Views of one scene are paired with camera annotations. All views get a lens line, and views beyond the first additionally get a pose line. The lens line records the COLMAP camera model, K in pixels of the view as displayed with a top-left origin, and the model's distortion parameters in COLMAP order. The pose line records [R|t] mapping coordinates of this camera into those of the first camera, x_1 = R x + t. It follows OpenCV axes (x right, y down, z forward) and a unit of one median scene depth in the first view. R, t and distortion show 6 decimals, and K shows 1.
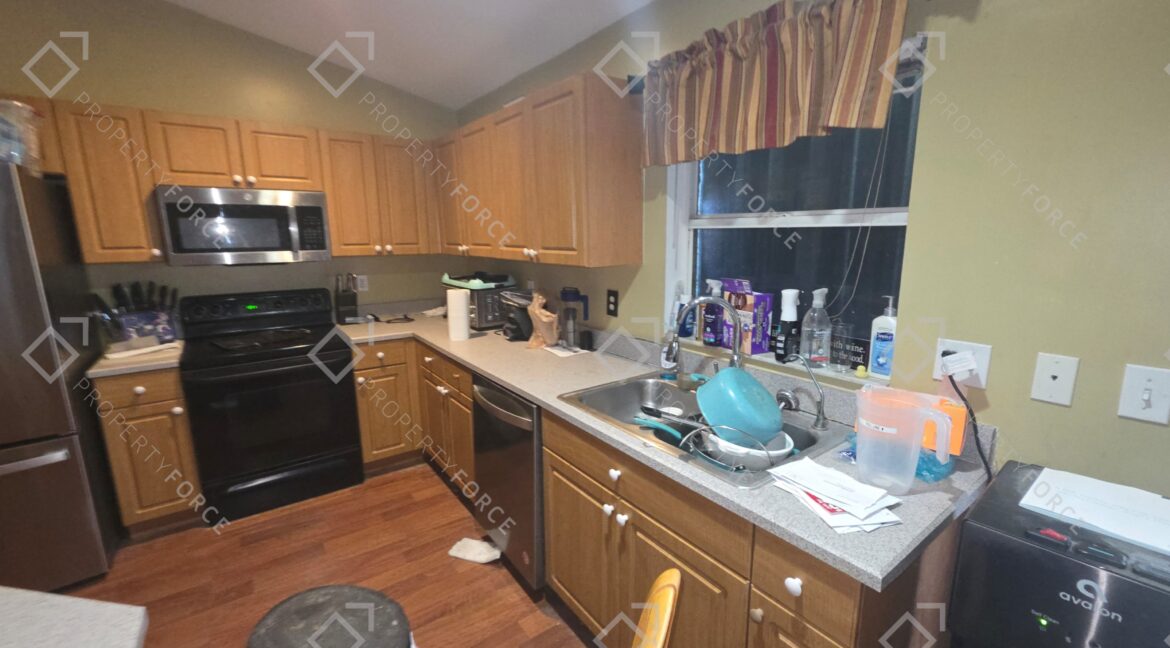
lens RADIAL K [[480.1, 0, 585.0], [0, 480.1, 324.0], [0, 0, 1]] dist [0.002321, -0.000248]
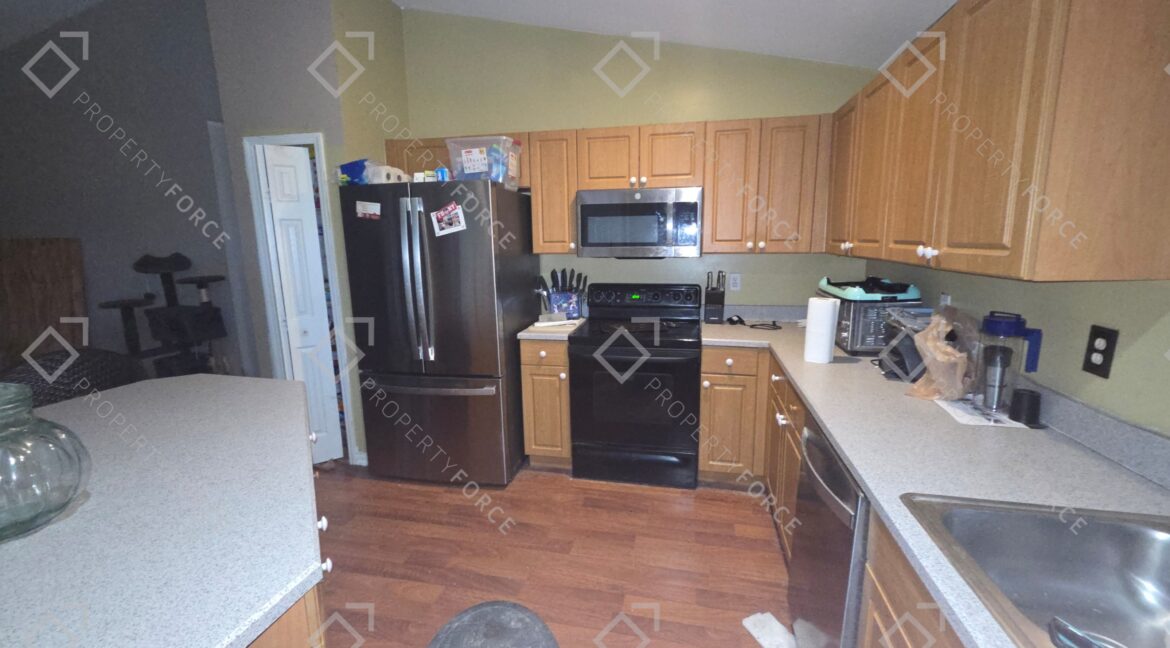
lens RADIAL K [[480.1, 0, 585.0], [0, 480.1, 324.0], [0, 0, 1]] dist [0.002321, -0.000248]
pose [[0.665250, 0.132649, -0.734743, 0.062441], [-0.132308, 0.989461, 0.058841, -0.027932], [0.734804, 0.058068, 0.675789, 0.210071]]
